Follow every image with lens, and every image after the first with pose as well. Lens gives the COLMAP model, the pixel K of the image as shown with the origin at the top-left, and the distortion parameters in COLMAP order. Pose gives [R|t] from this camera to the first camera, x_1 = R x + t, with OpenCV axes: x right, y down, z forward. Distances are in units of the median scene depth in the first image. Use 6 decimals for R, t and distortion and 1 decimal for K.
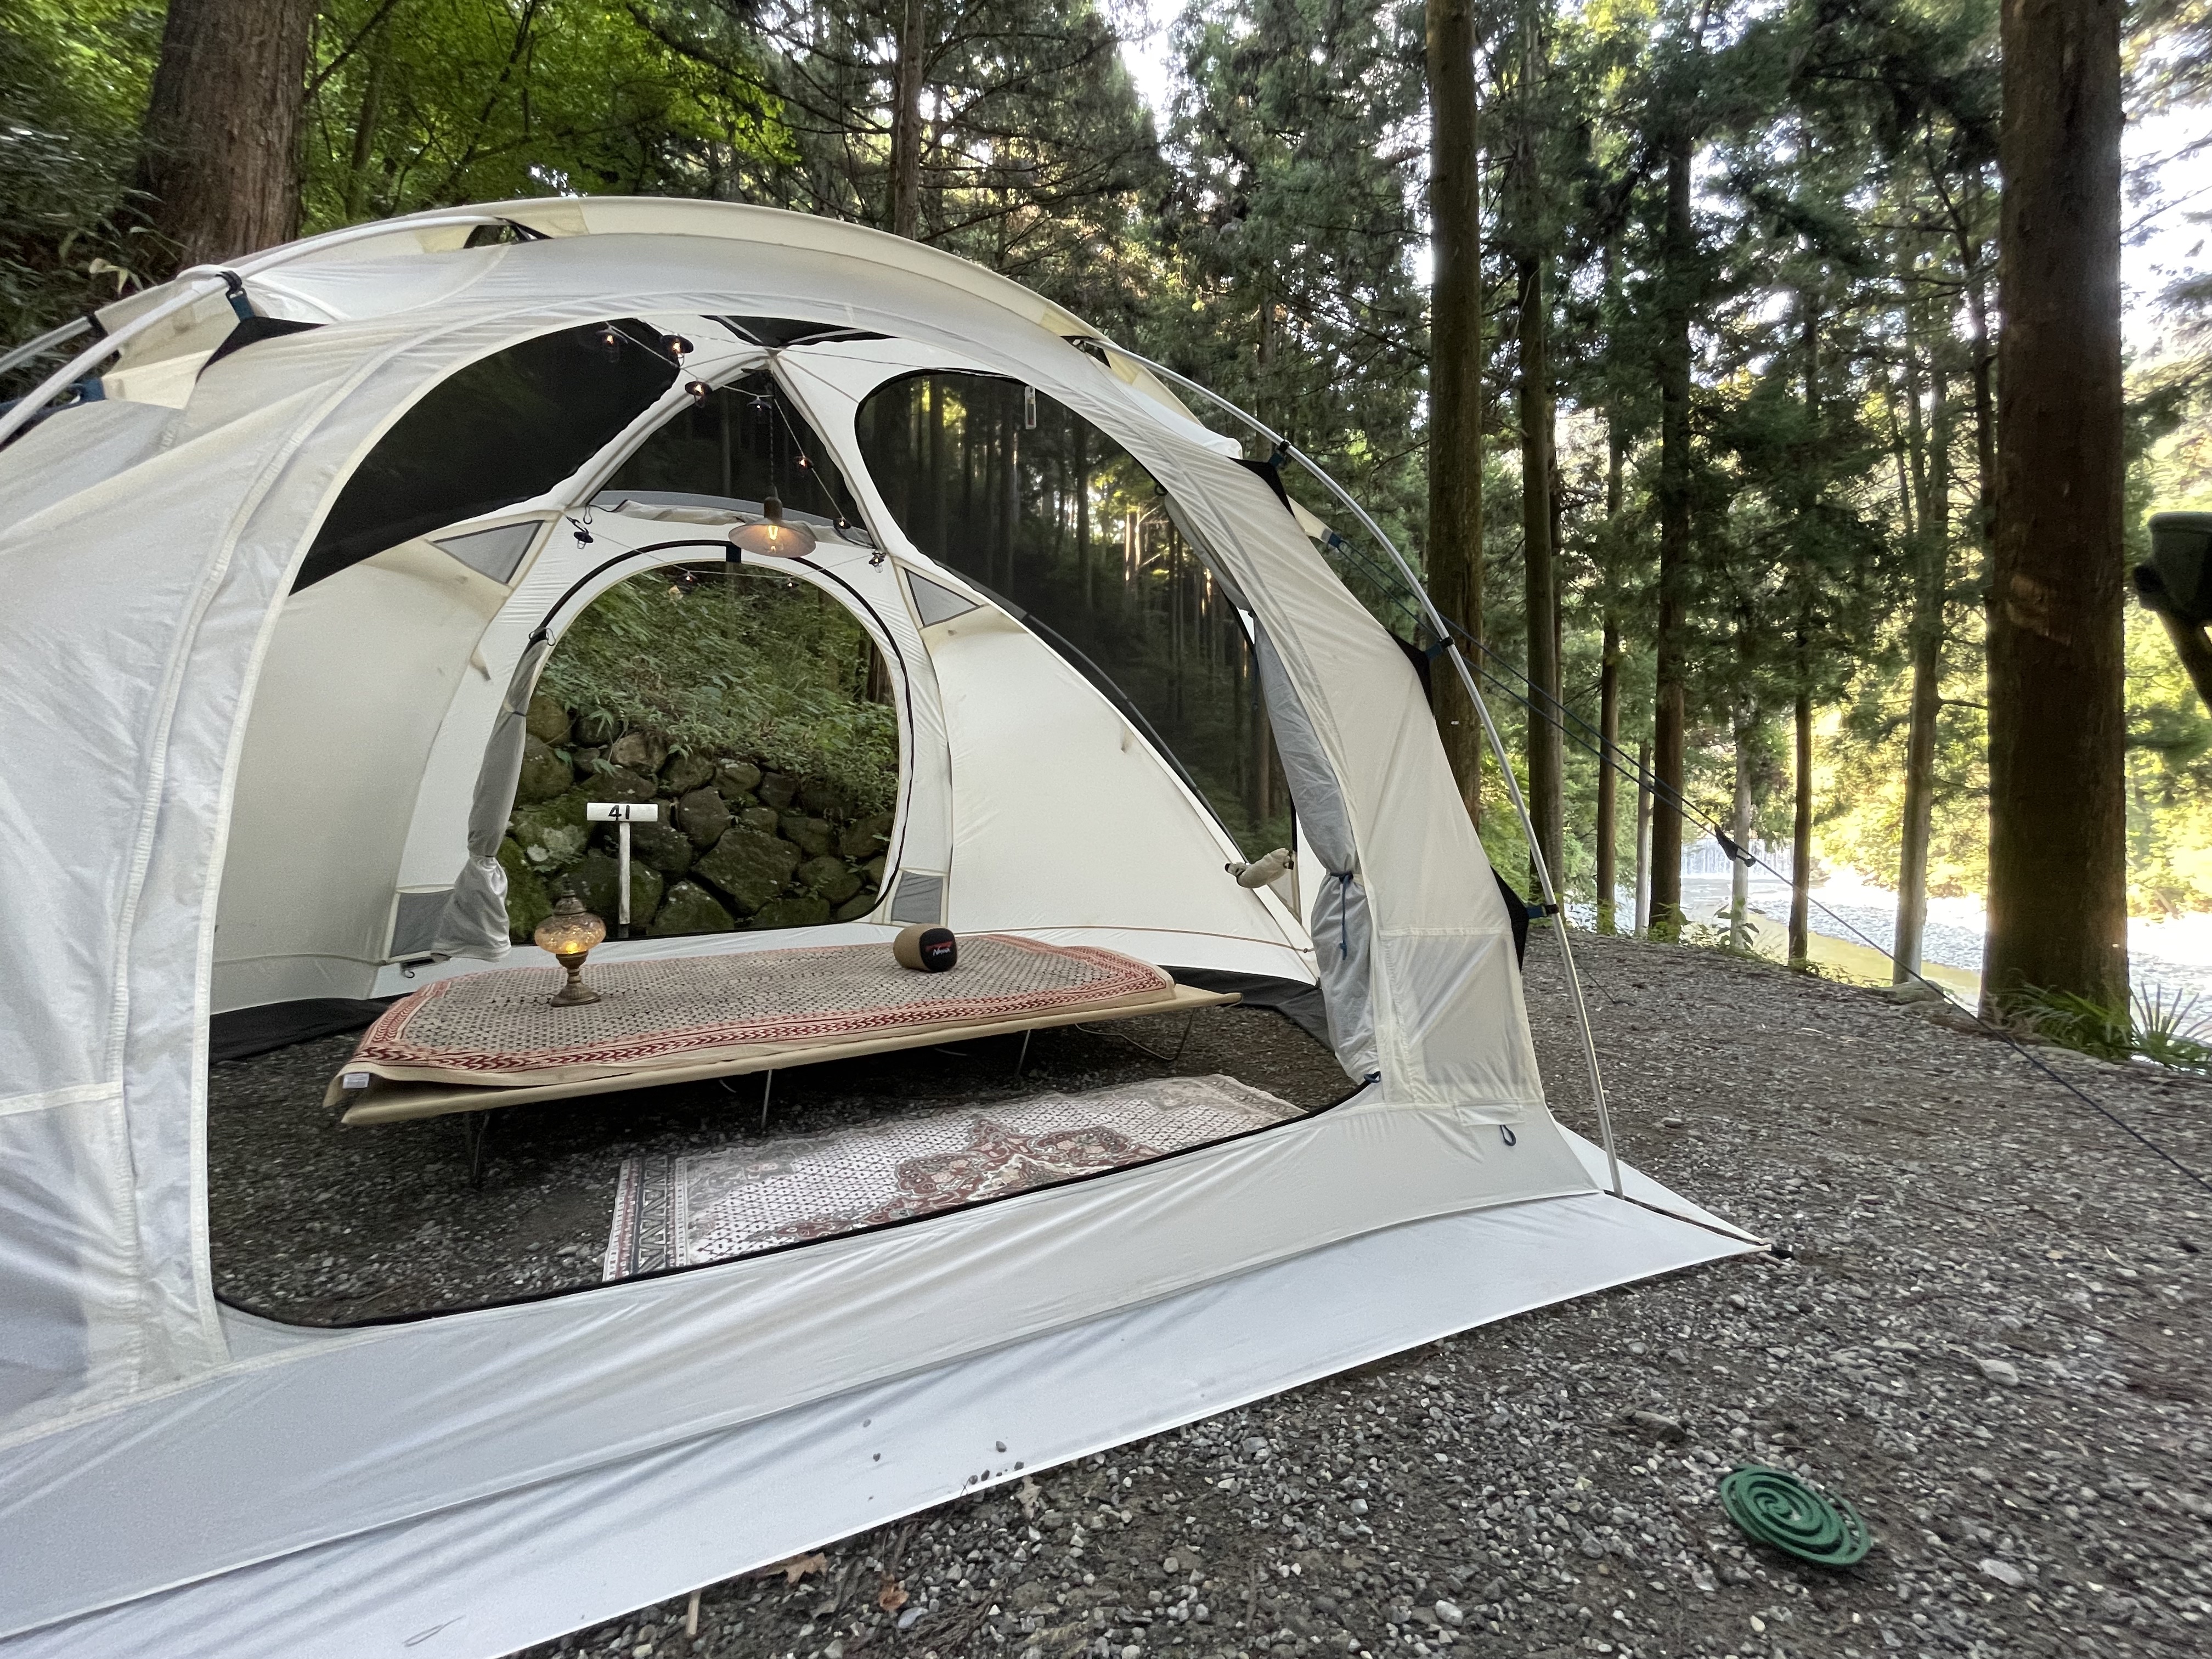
lens RADIAL K [[910.6, 0, 1107.5], [0, 910.6, 823.1], [0, 0, 1]] dist [-0.009862, 0.001207]
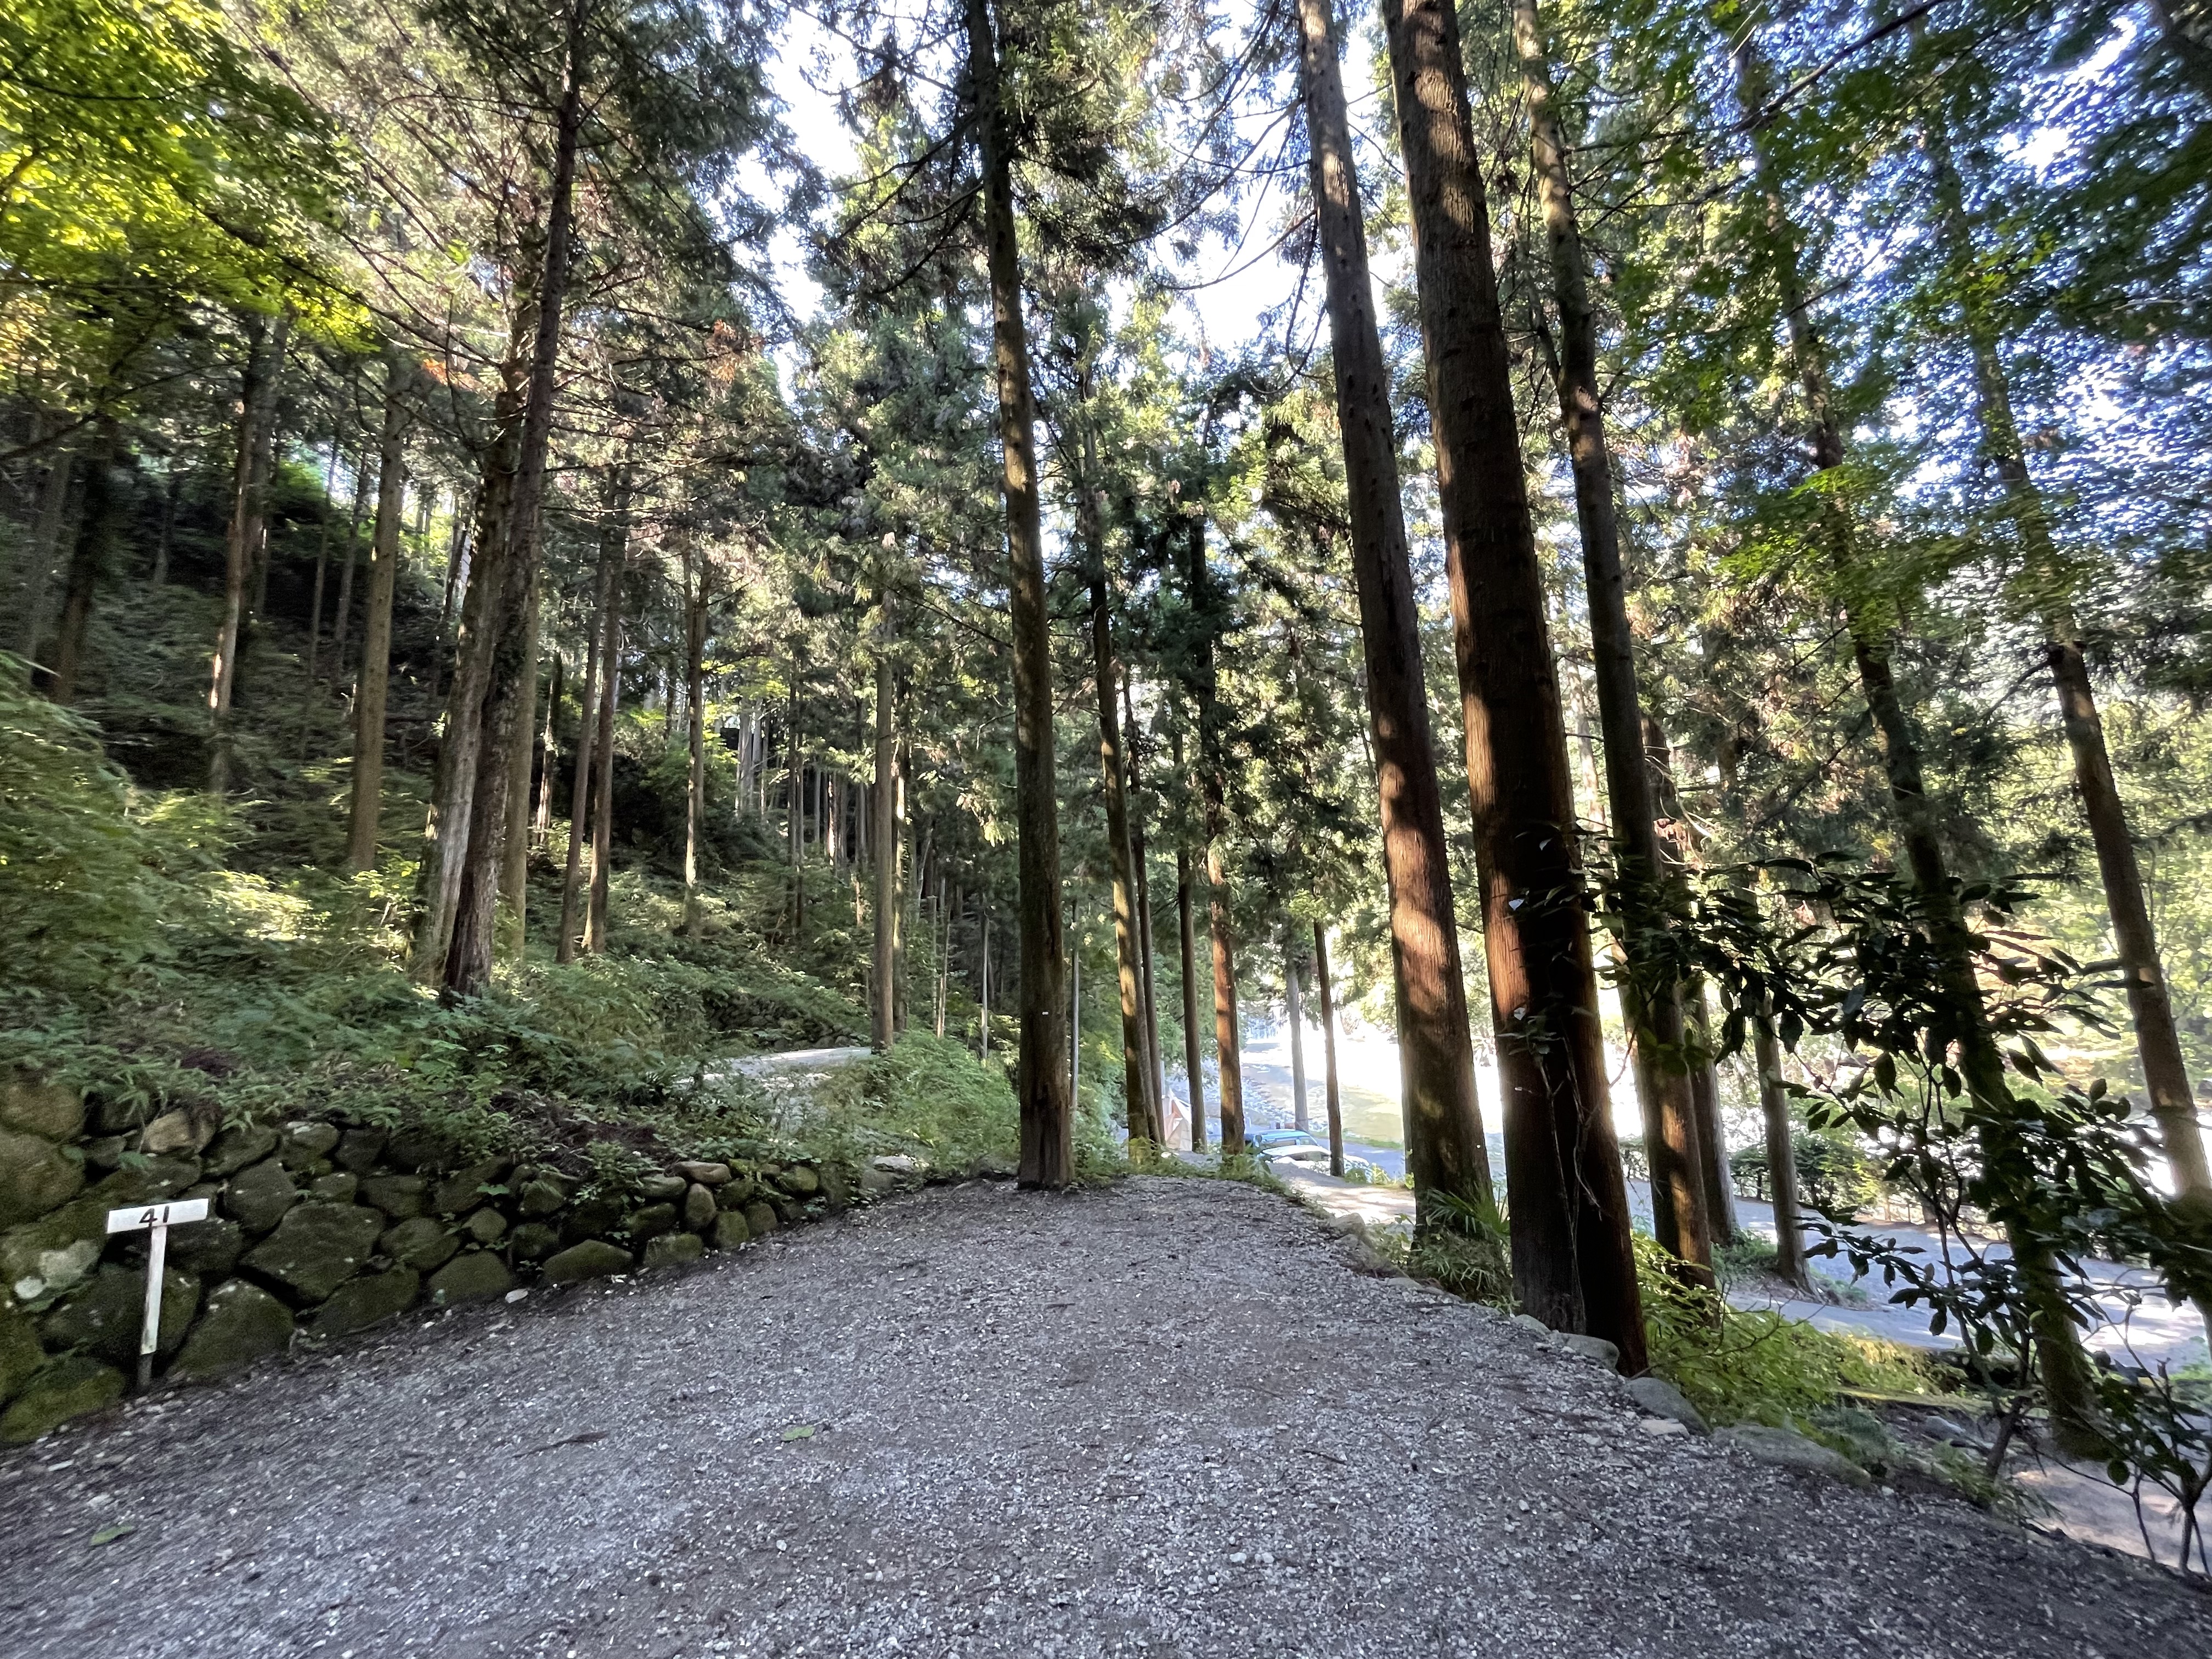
lens RADIAL K [[910.6, 0, 1106.4], [0, 910.6, 819.0], [0, 0, 1]] dist [-0.009862, 0.001207]
pose [[0.919111, 0.019172, 0.393532, -0.031529], [0.064432, 0.978055, -0.198132, -0.145392], [-0.388695, 0.207461, 0.897706, -0.217985]]
